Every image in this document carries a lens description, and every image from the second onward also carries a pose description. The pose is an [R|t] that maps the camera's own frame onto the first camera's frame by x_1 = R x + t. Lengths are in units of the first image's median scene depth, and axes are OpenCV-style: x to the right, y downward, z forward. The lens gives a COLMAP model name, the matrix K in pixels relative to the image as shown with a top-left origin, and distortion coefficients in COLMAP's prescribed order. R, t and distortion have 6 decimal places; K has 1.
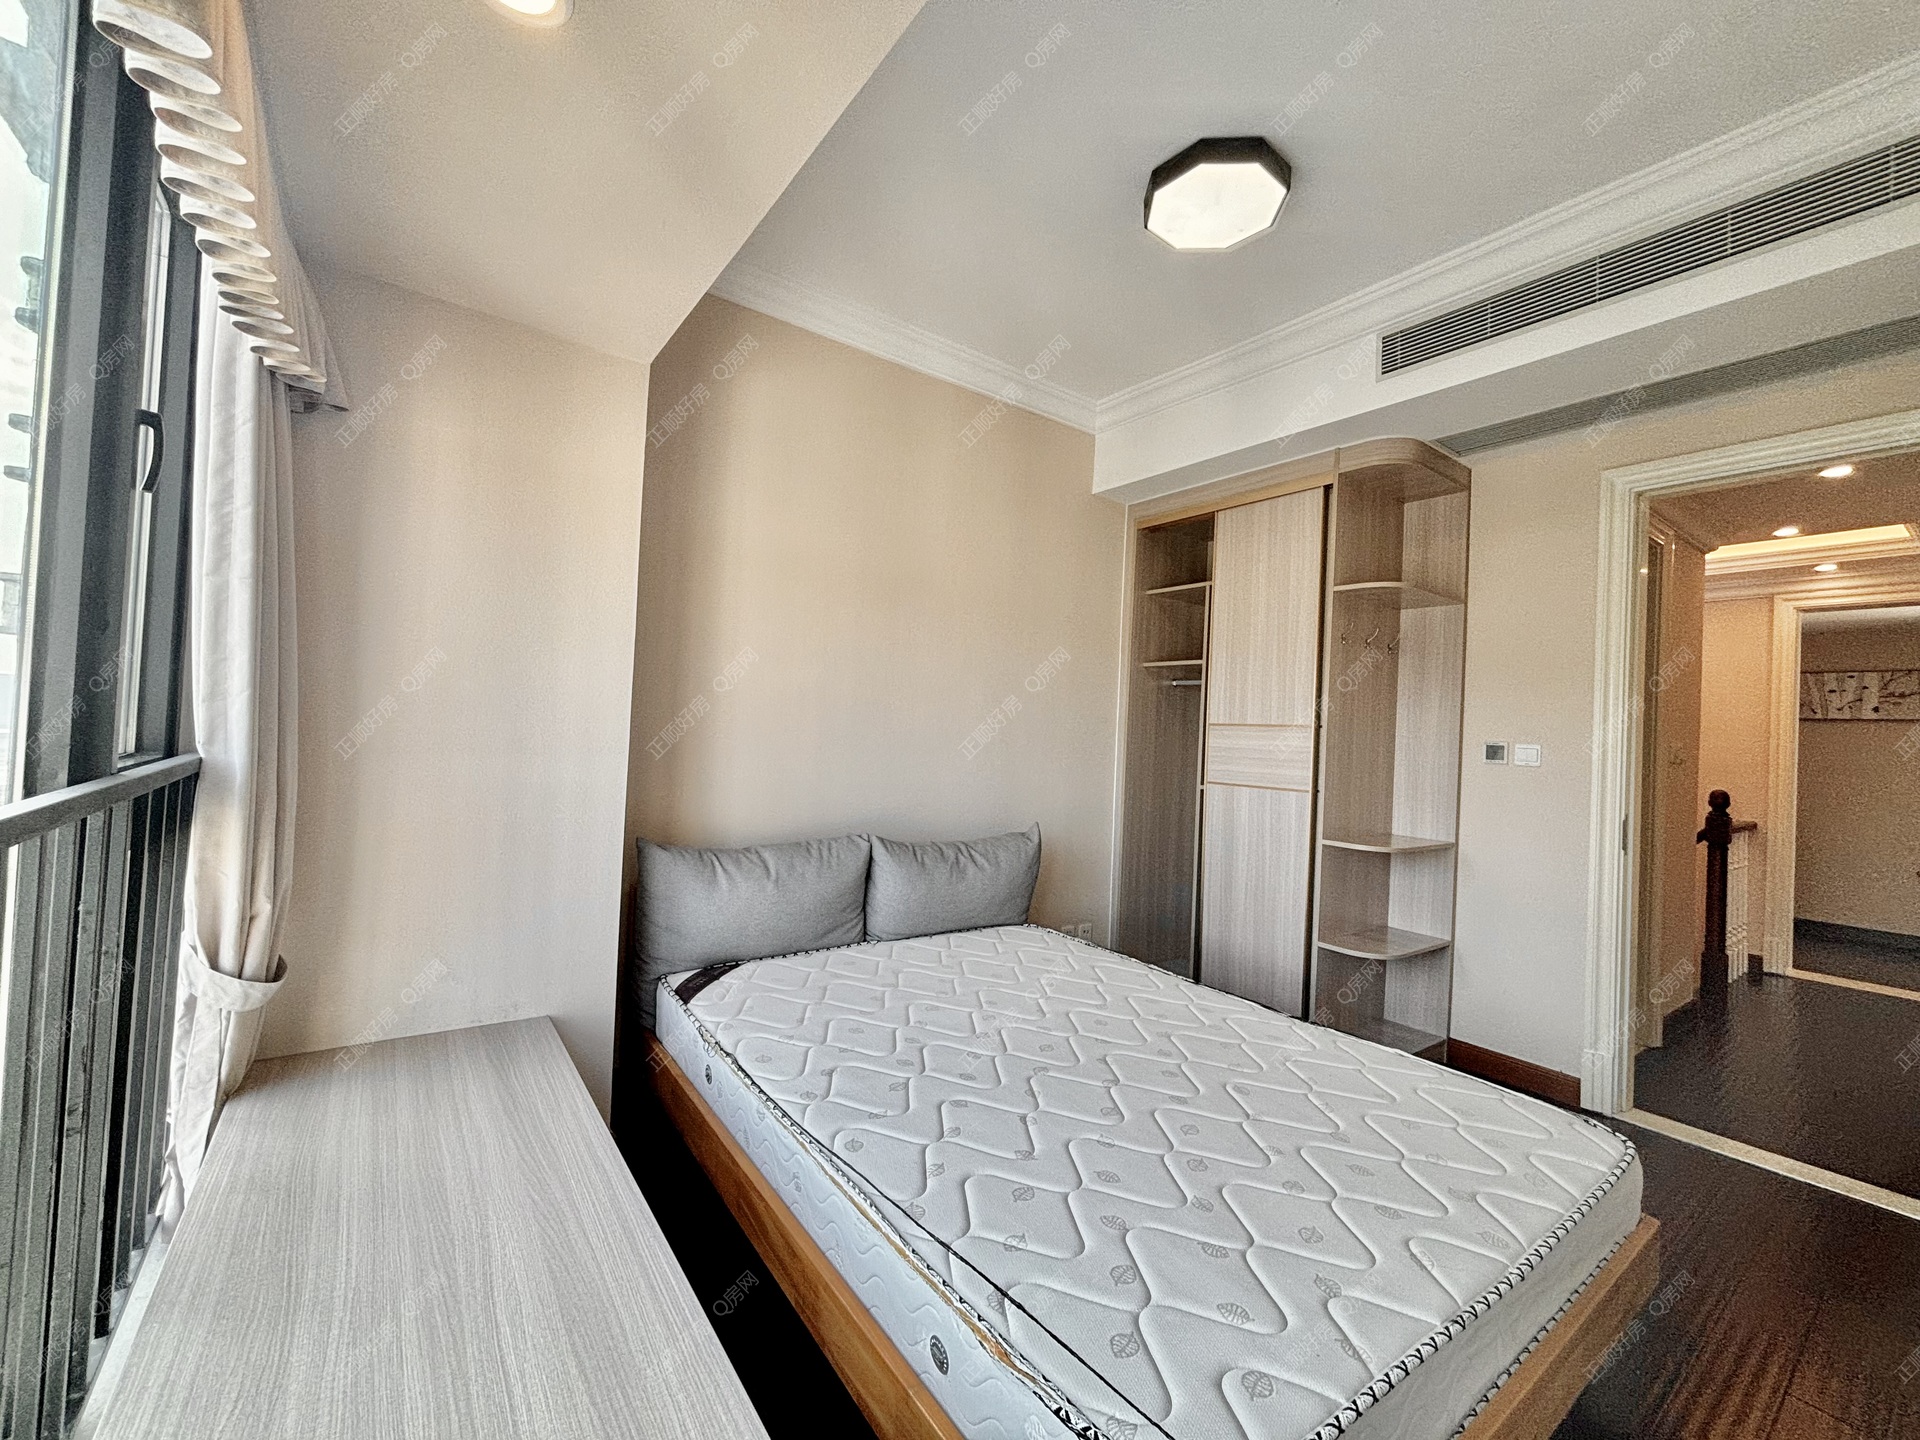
lens RADIAL K [[776.5, 0, 952.5], [0, 776.5, 716.7], [0, 0, 1]] dist [-0.003222, 0.001498]
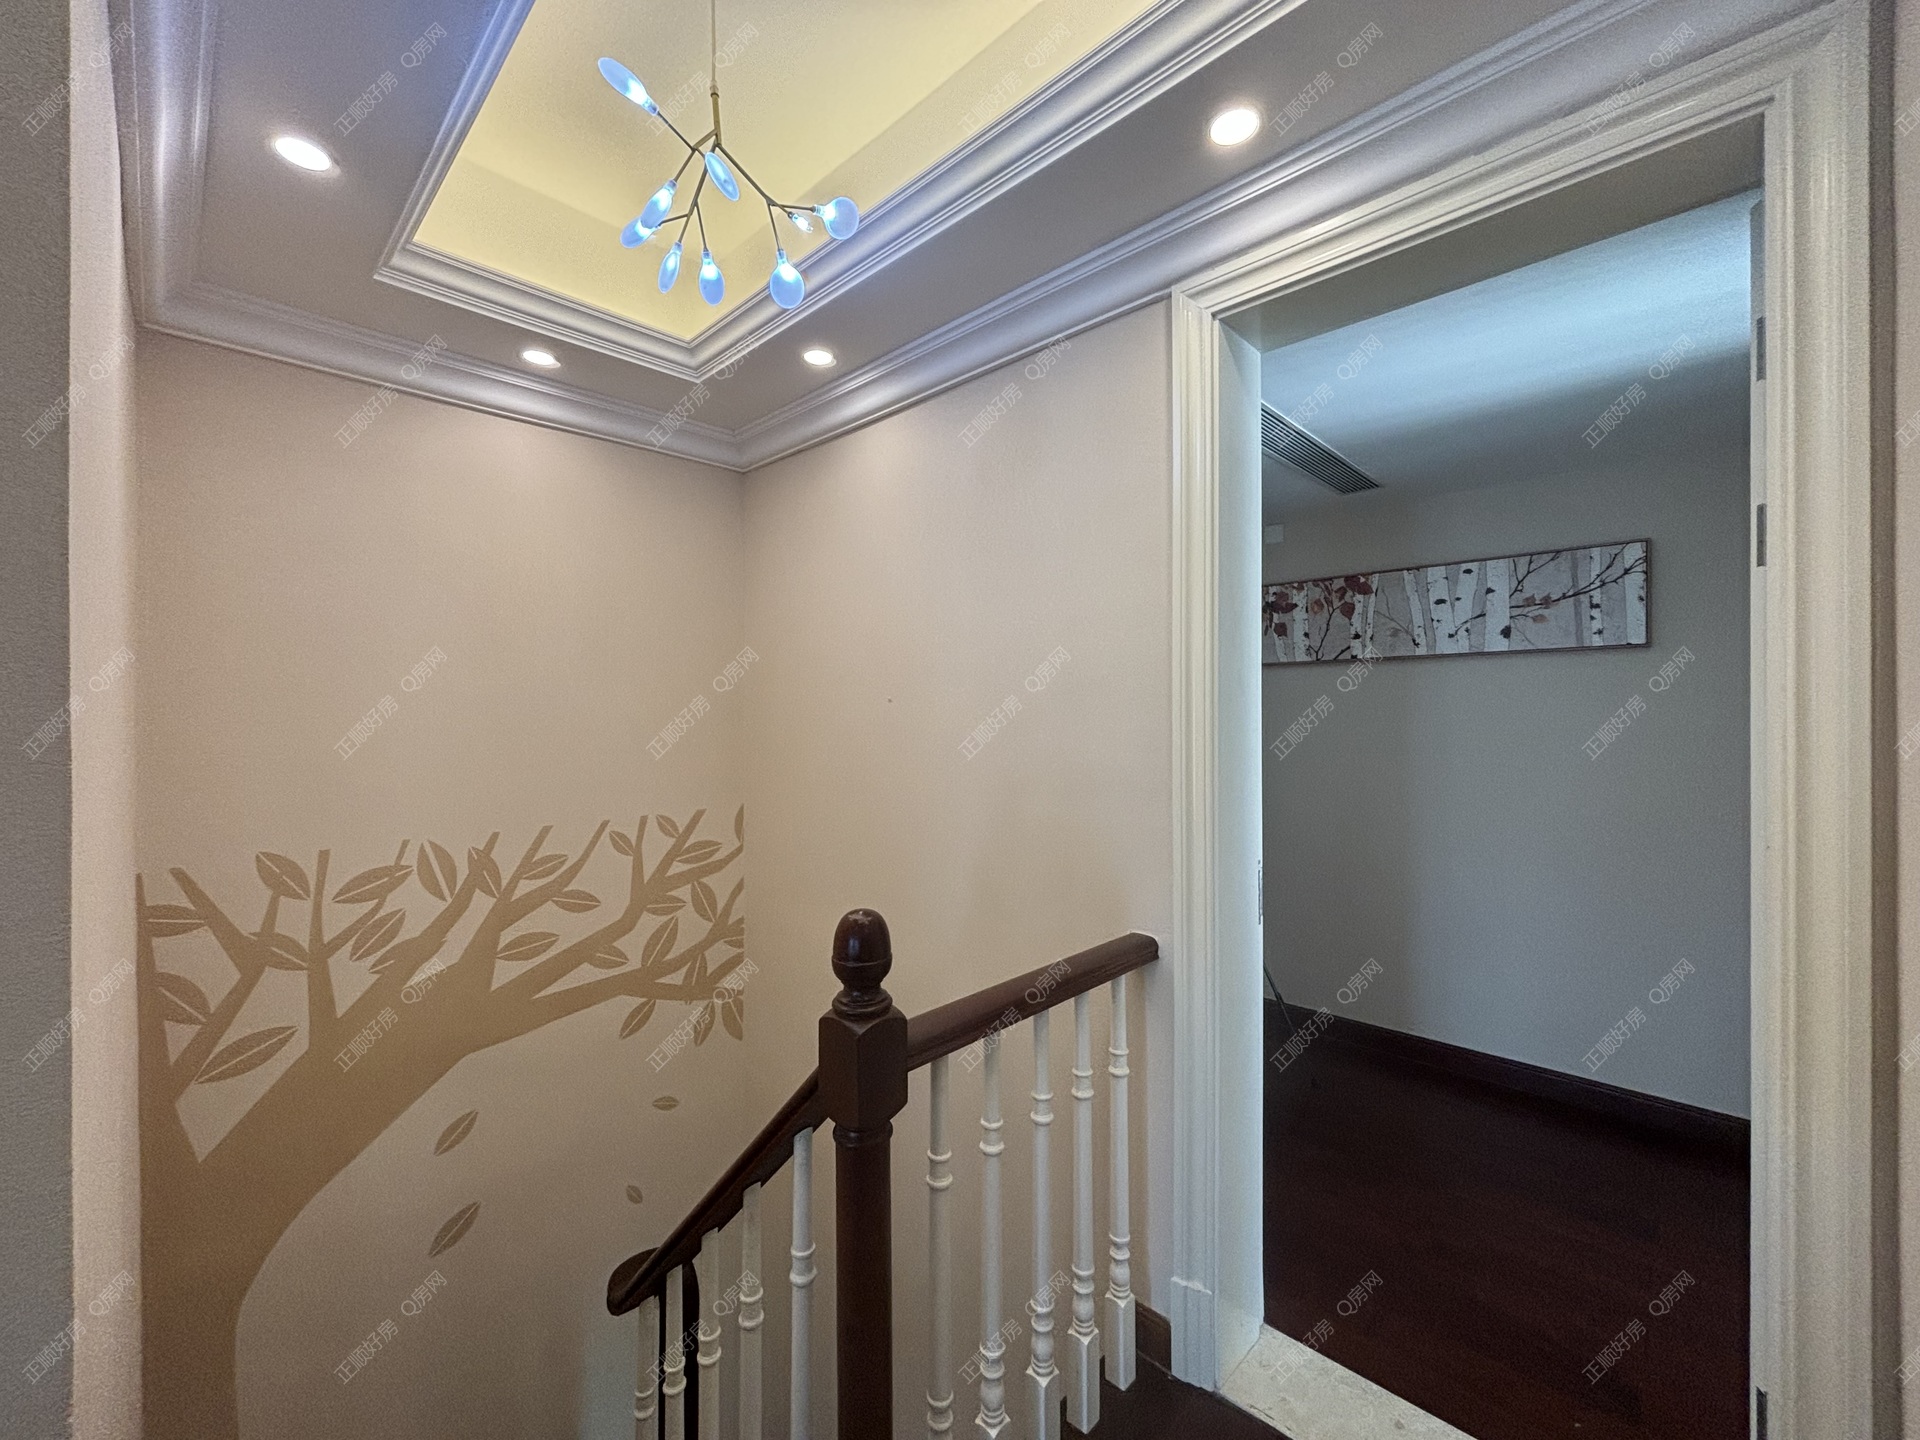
lens RADIAL K [[776.5, 0, 964.4], [0, 776.5, 719.9], [0, 0, 1]] dist [-0.003222, 0.001498]
pose [[0.981793, -0.053299, 0.182324, 0.740679], [0.049723, 0.998471, 0.024135, 0.018646], [-0.183331, -0.014629, 0.982942, 0.559067]]
